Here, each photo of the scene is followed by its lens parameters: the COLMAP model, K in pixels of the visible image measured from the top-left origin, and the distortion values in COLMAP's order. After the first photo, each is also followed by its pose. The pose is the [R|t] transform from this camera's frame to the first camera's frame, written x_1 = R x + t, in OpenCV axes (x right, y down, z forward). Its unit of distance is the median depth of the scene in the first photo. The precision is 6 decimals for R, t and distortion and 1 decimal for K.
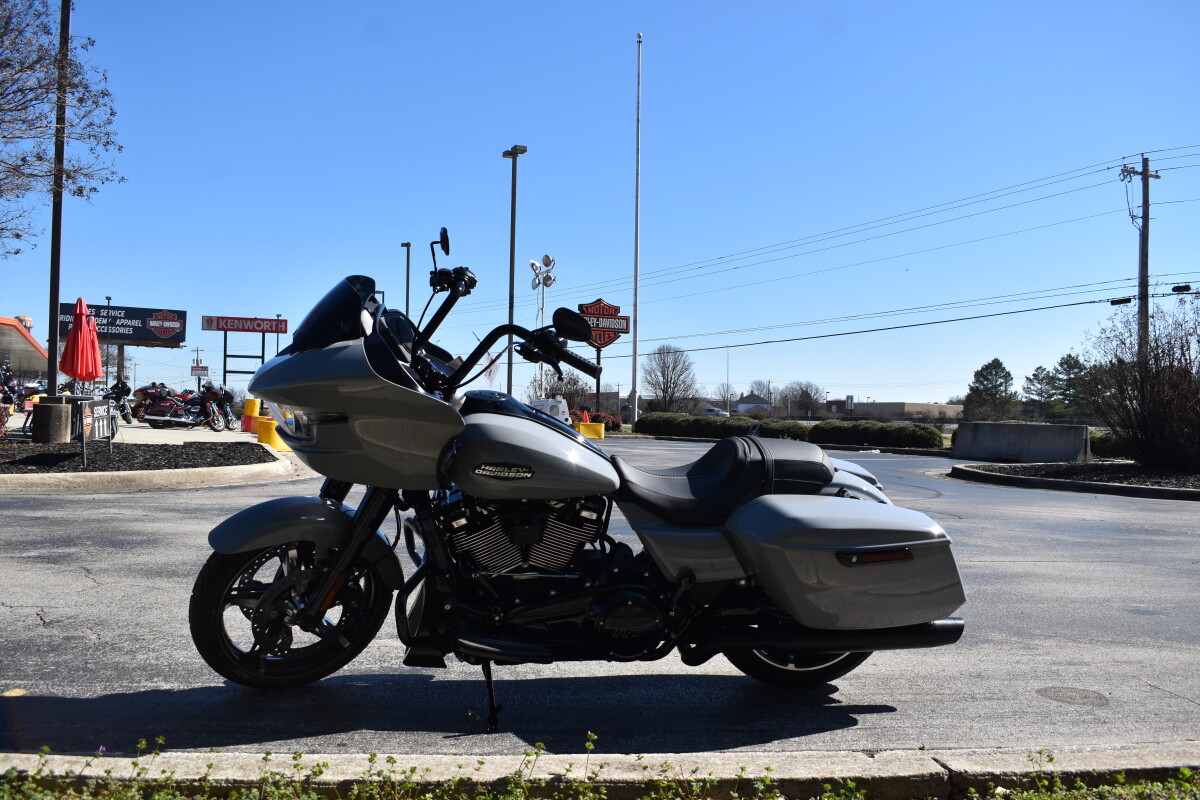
lens RADIAL K [[1061.8, 0, 601.7], [0, 1061.8, 399.2], [0, 0, 1]] dist [-0.090610, 0.023388]
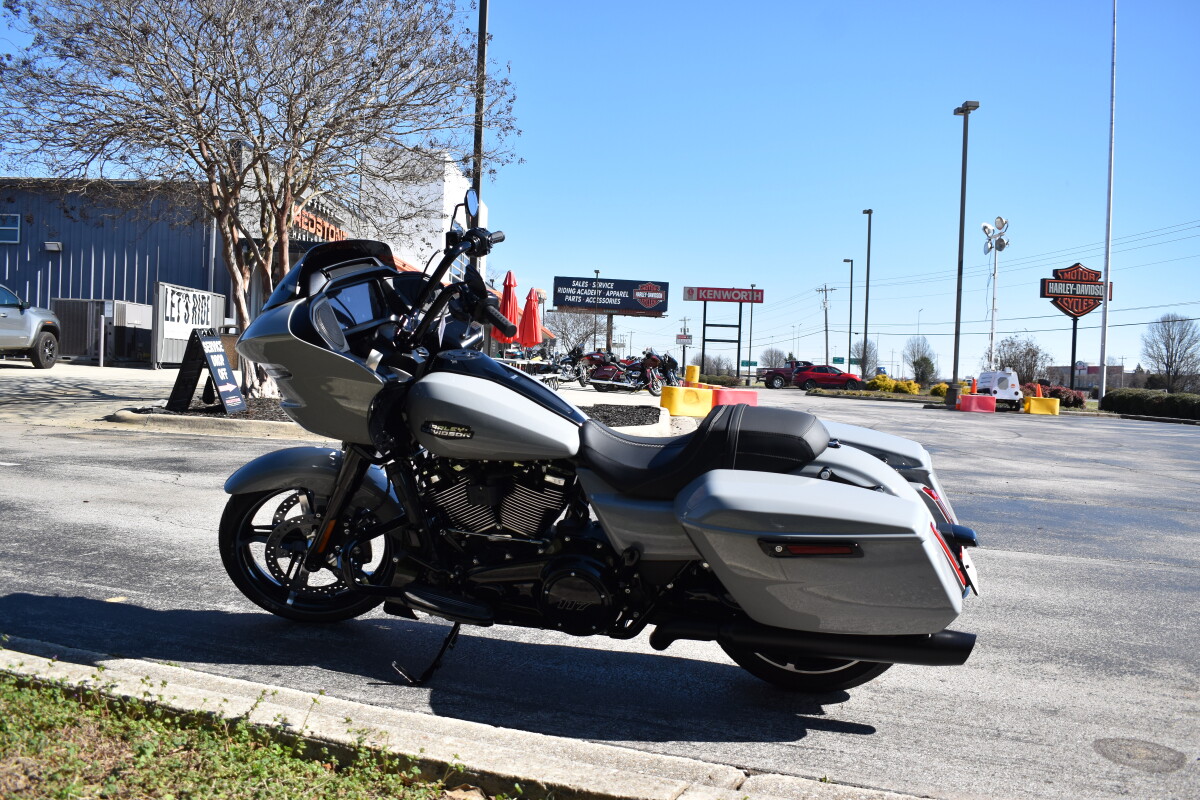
lens RADIAL K [[1061.8, 0, 603.6], [0, 1061.8, 400.4], [0, 0, 1]] dist [-0.090610, 0.023388]
pose [[0.900369, 0.028453, -0.434197, 0.040152], [-0.015468, 0.999322, 0.033412, 0.000327], [0.434853, -0.023367, 0.900198, 0.013662]]
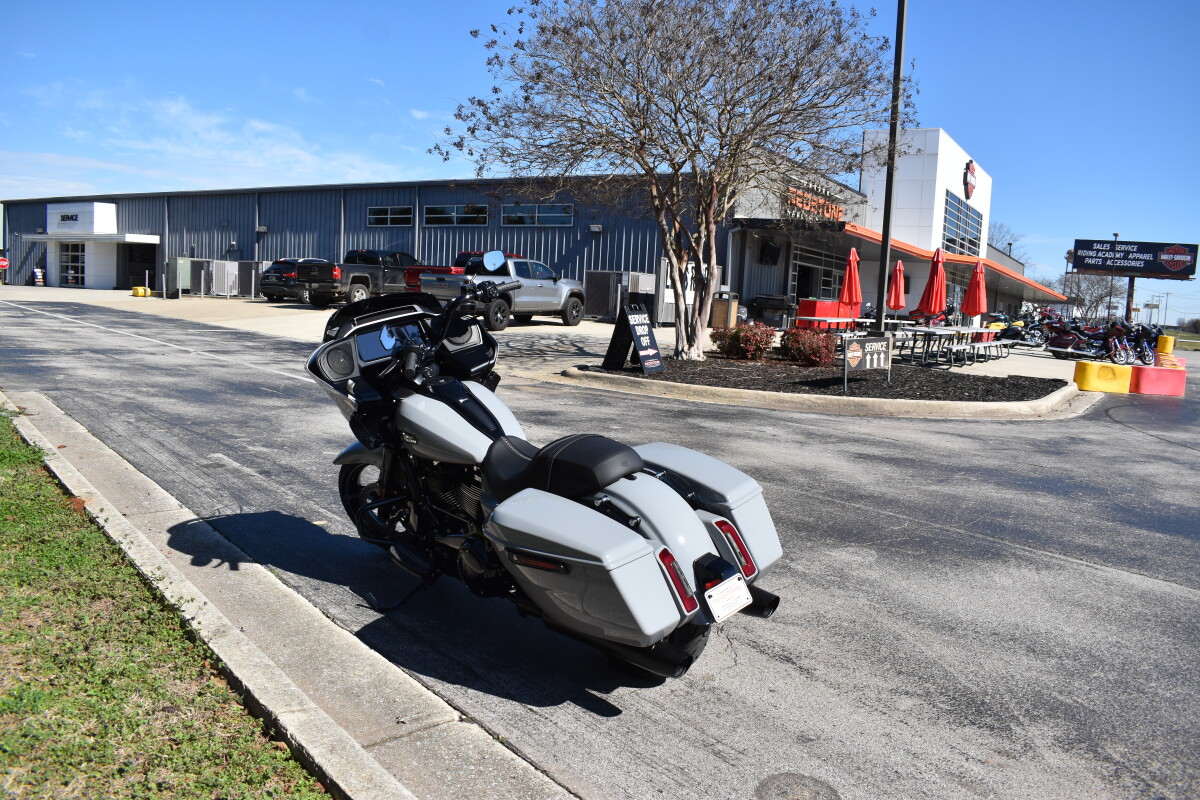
lens RADIAL K [[935.1, 0, 604.9], [0, 935.1, 403.8], [0, 0, 1]] dist [-0.103781, 0.019693]
pose [[0.552148, 0.103572, -0.827288, 0.090320], [-0.029353, 0.994054, 0.104860, -0.009532], [0.833229, -0.033615, 0.551905, 0.045253]]
